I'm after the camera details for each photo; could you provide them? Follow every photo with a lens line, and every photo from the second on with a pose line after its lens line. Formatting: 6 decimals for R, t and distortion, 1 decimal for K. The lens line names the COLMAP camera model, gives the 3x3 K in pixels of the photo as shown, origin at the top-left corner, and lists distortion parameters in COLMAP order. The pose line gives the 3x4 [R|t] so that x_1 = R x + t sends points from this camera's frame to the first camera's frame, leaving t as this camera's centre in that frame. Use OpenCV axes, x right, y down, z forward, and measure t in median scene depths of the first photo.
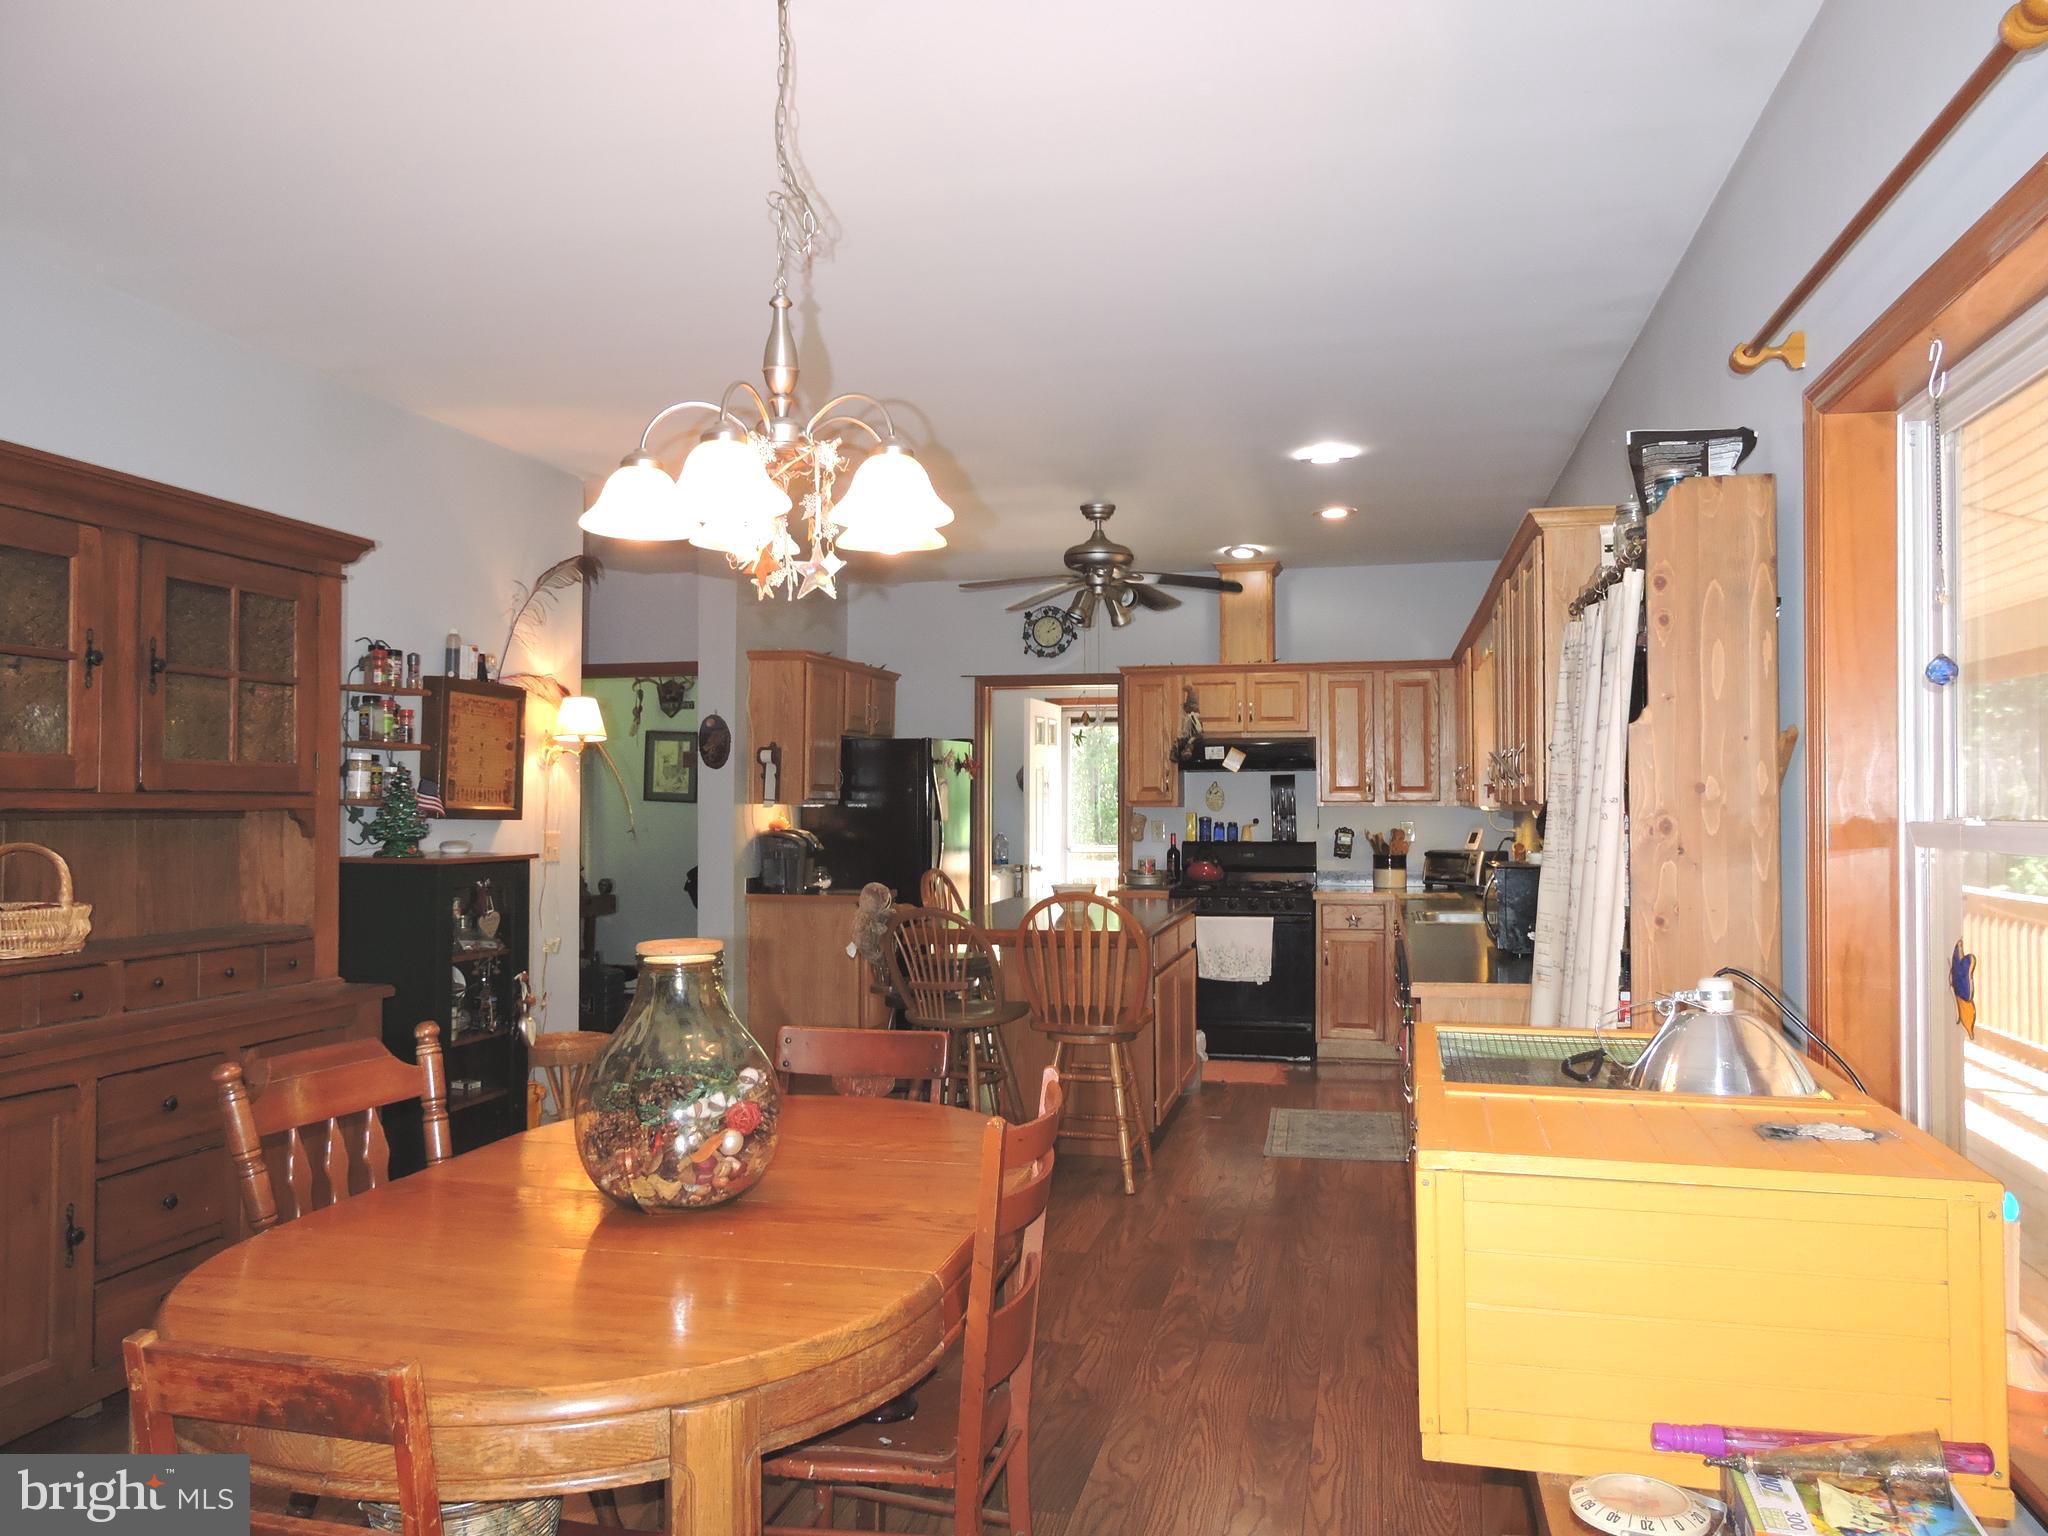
lens RADIAL K [[1454.0, 0, 1024.0], [0, 1454.0, 768.0], [0, 0, 1]] dist [-0.010809, 0.006397]
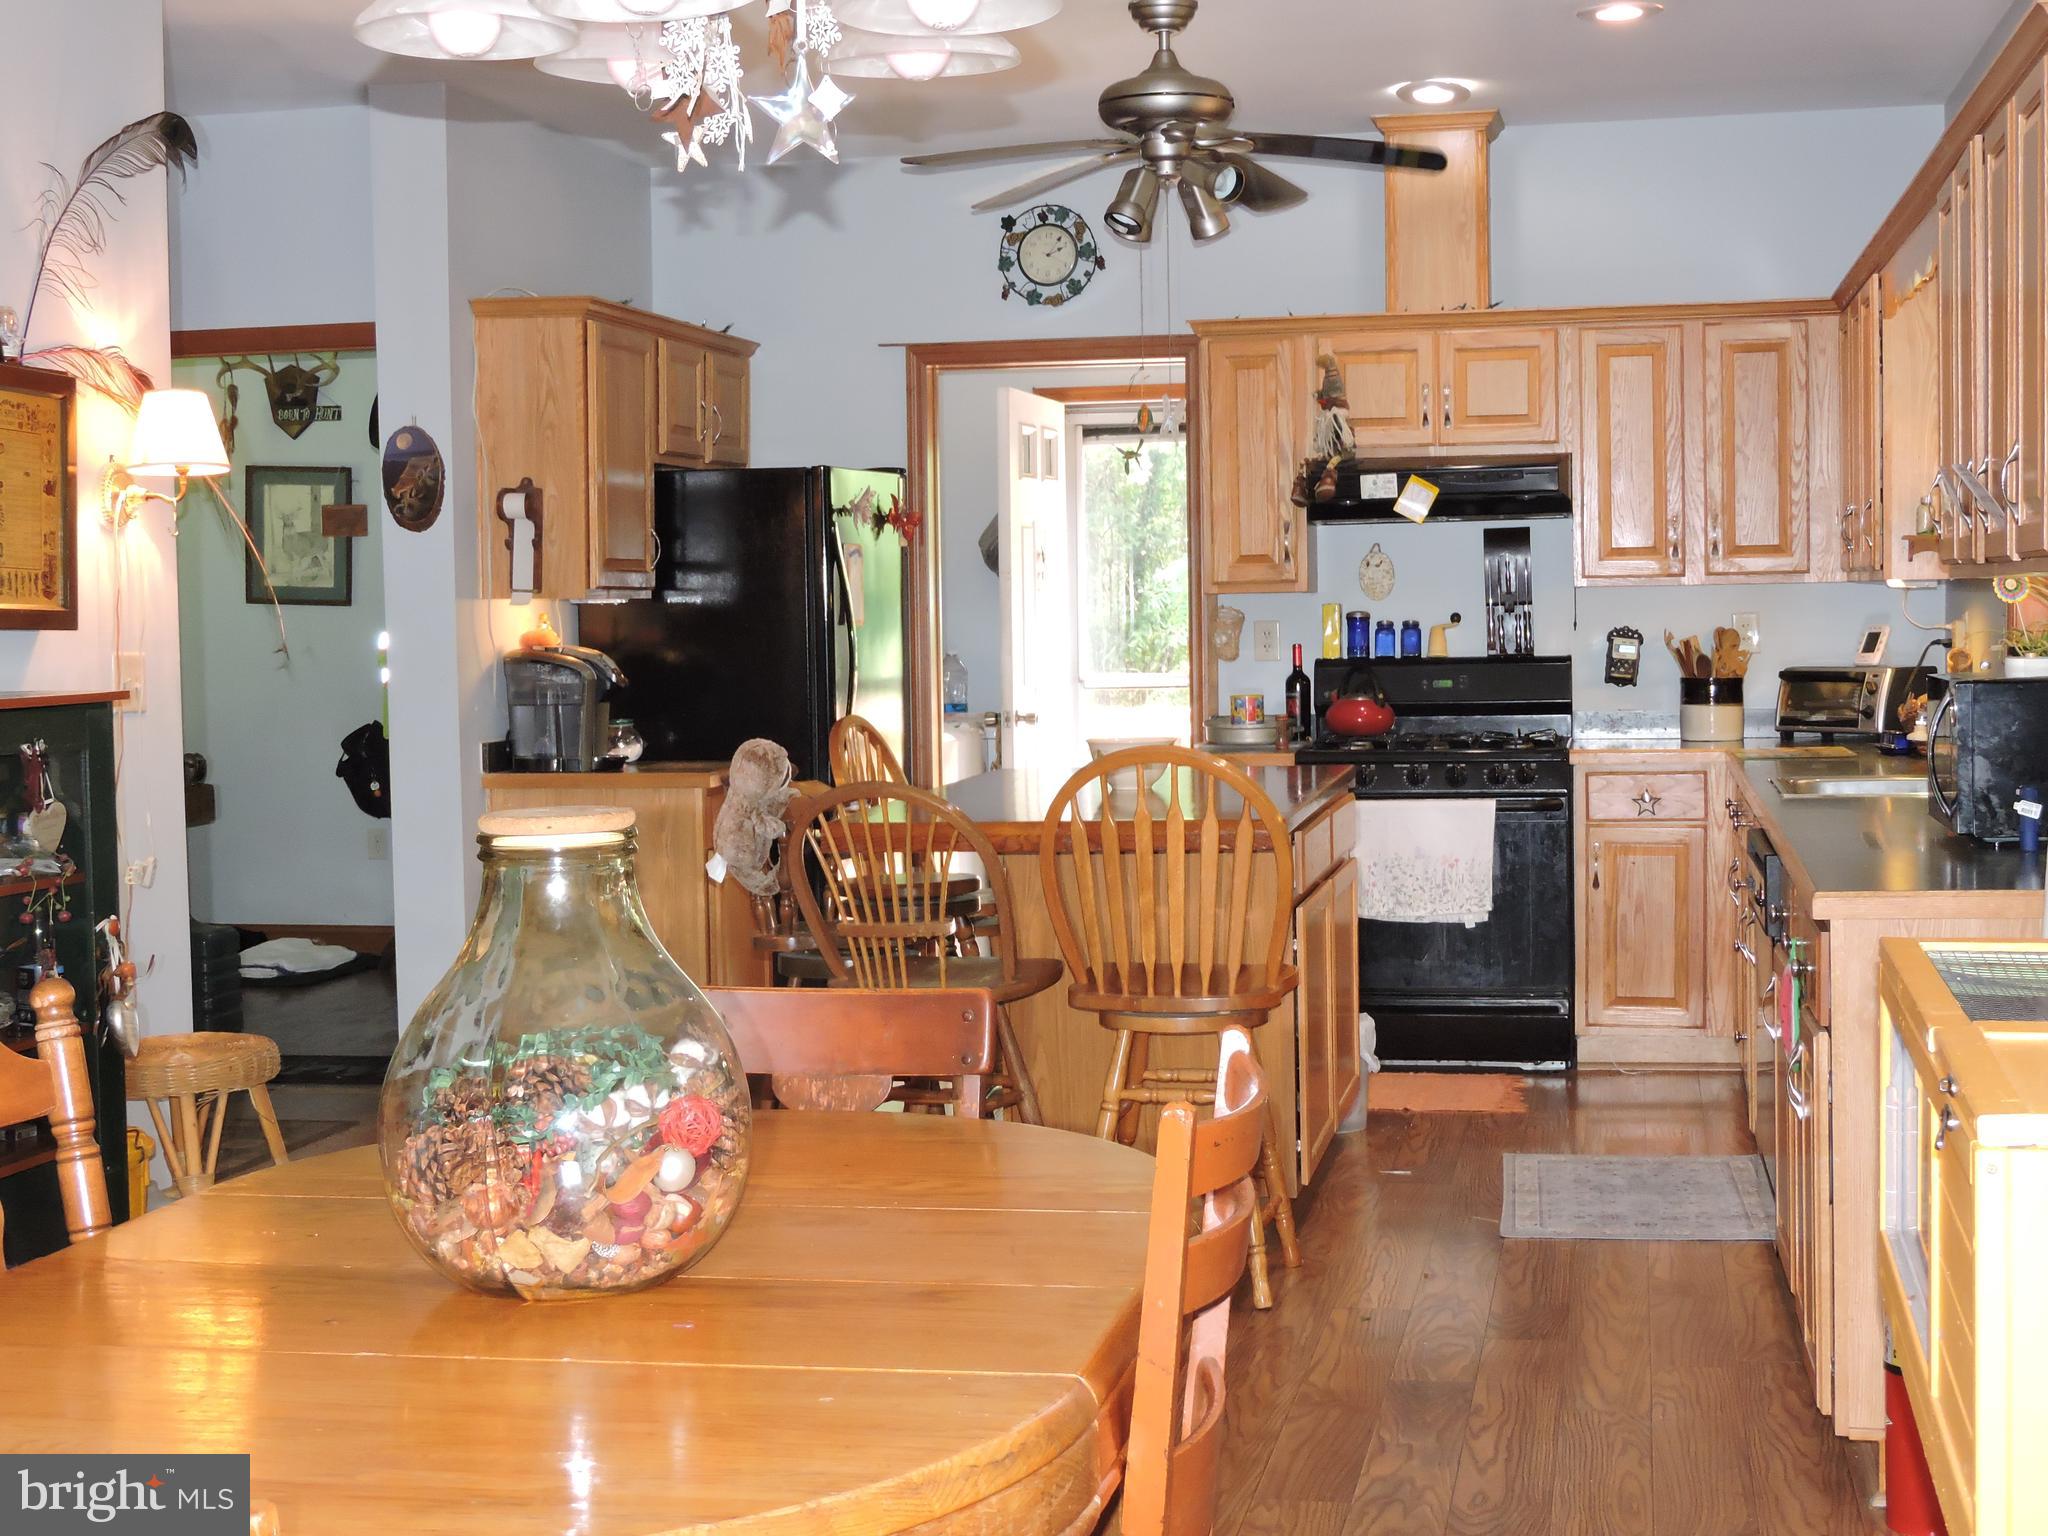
lens RADIAL K [[2869.5, 0, 1024.0], [0, 2869.5, 768.0], [0, 0, 1]] dist [-0.040579, 0.010111]
pose [[0.999351, -0.018749, 0.030742, -0.029524], [0.016254, 0.996703, 0.079498, 0.006717], [-0.032131, -0.078947, 0.996361, -0.021295]]
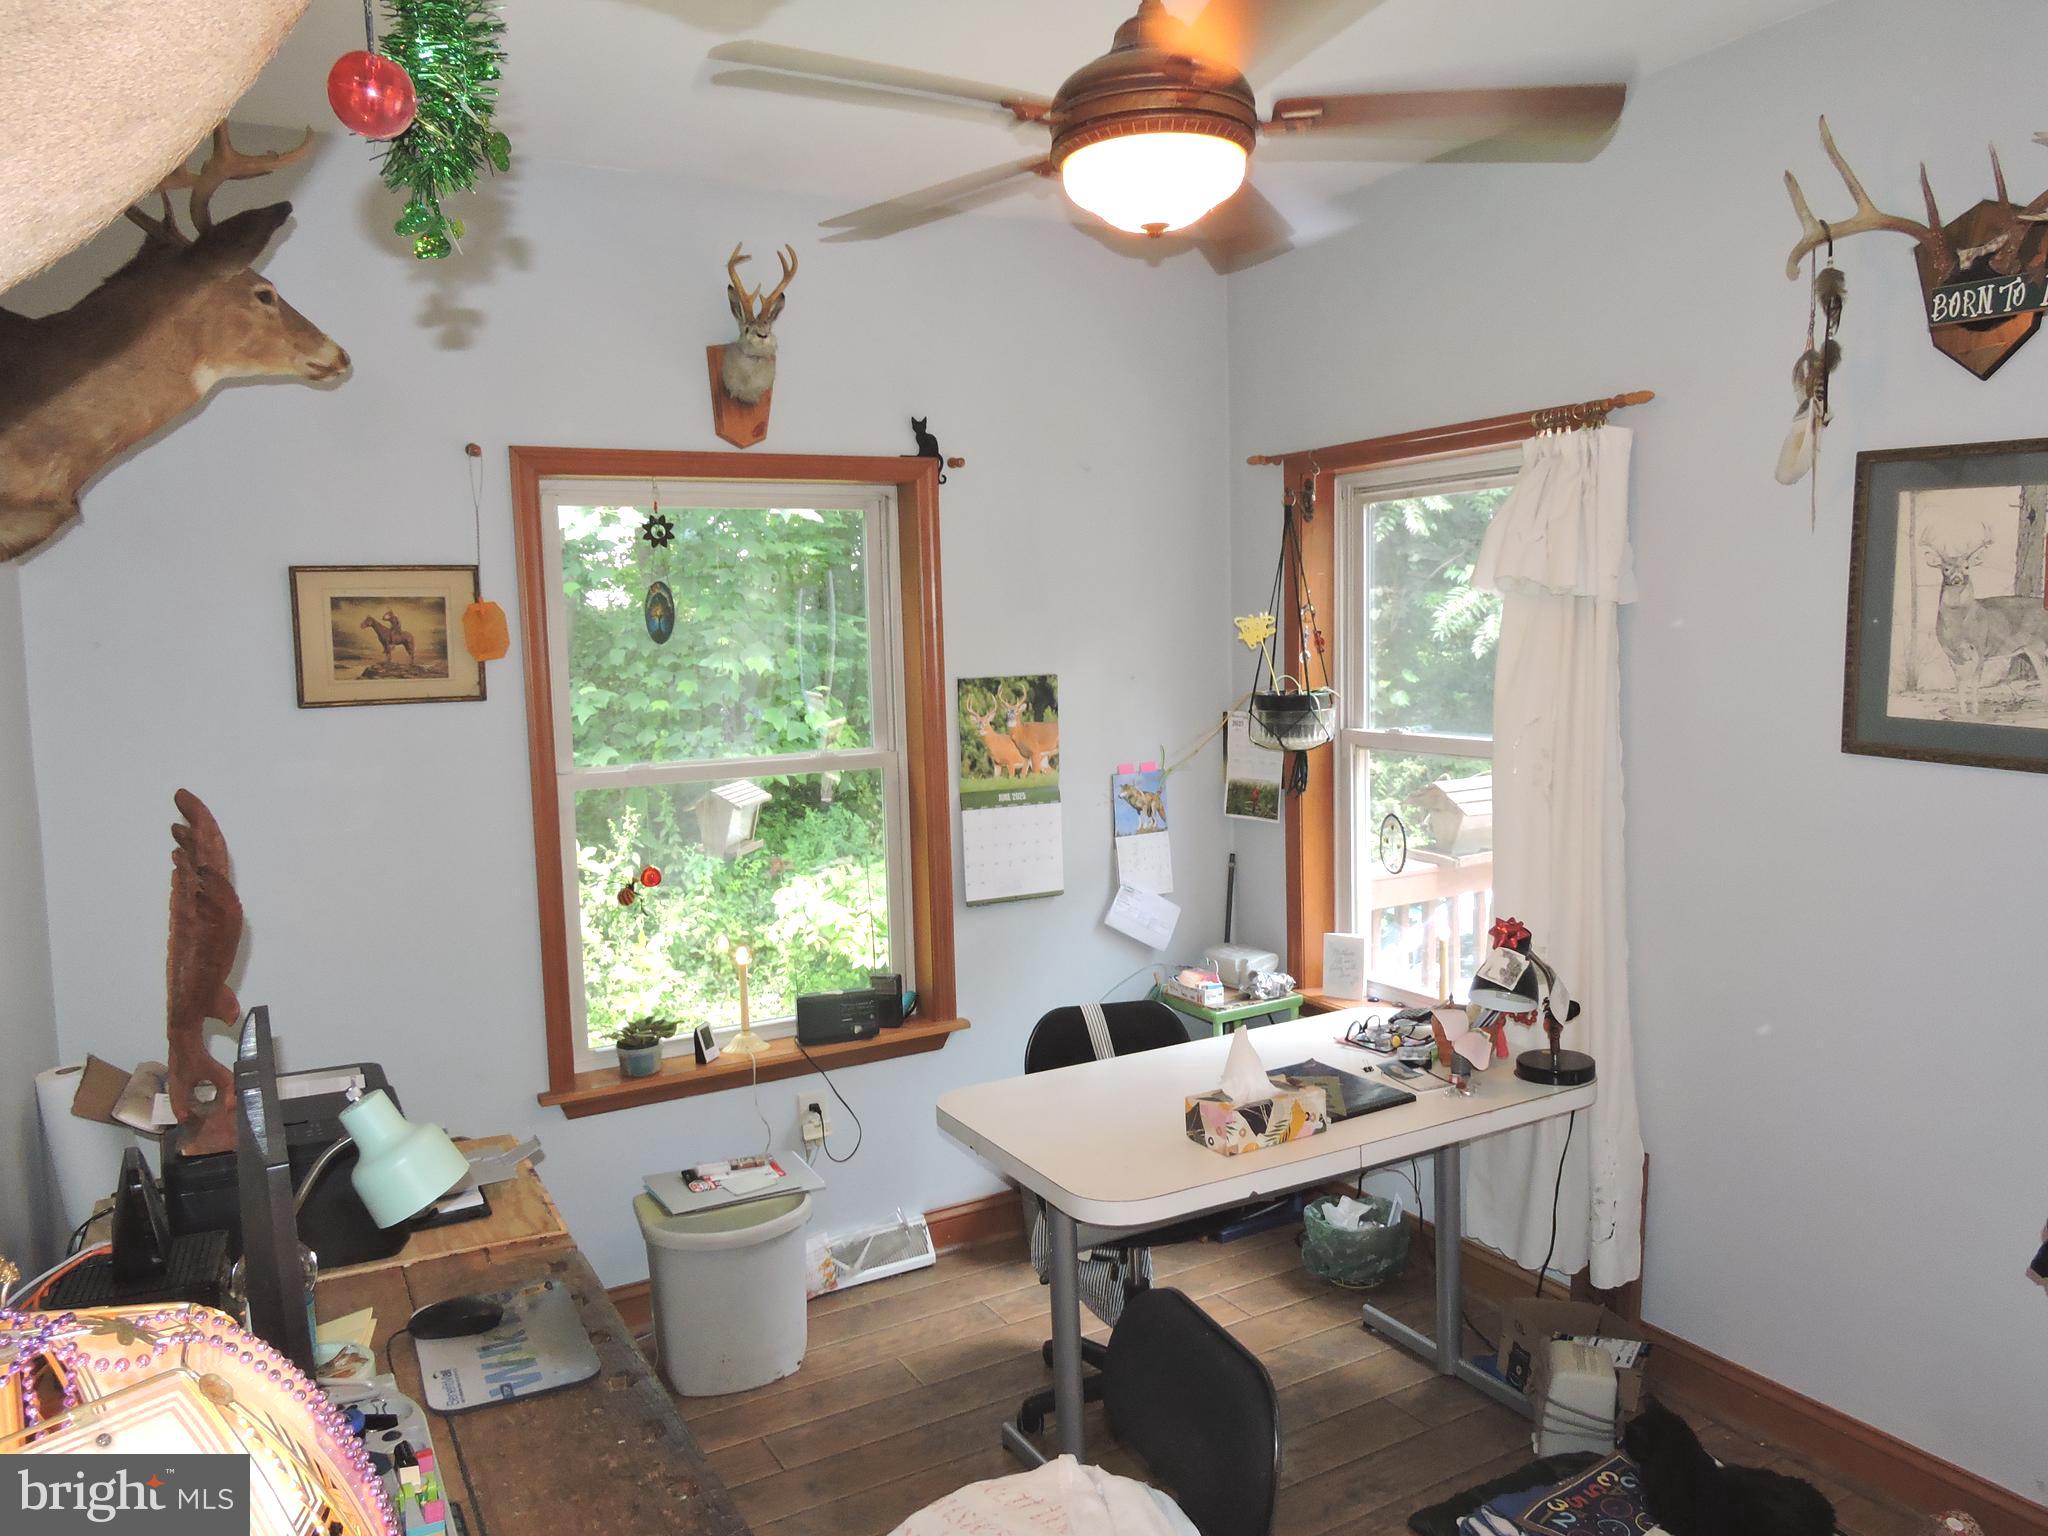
lens RADIAL K [[1454.0, 0, 1024.0], [0, 1454.0, 768.0], [0, 0, 1]] dist [-0.010809, 0.006397]
pose [[0.676519, 0.053164, -0.734504, -0.253020], [0.048239, 0.992050, 0.116236, -0.012847], [0.734844, -0.114067, 0.668575, 1.055933]]
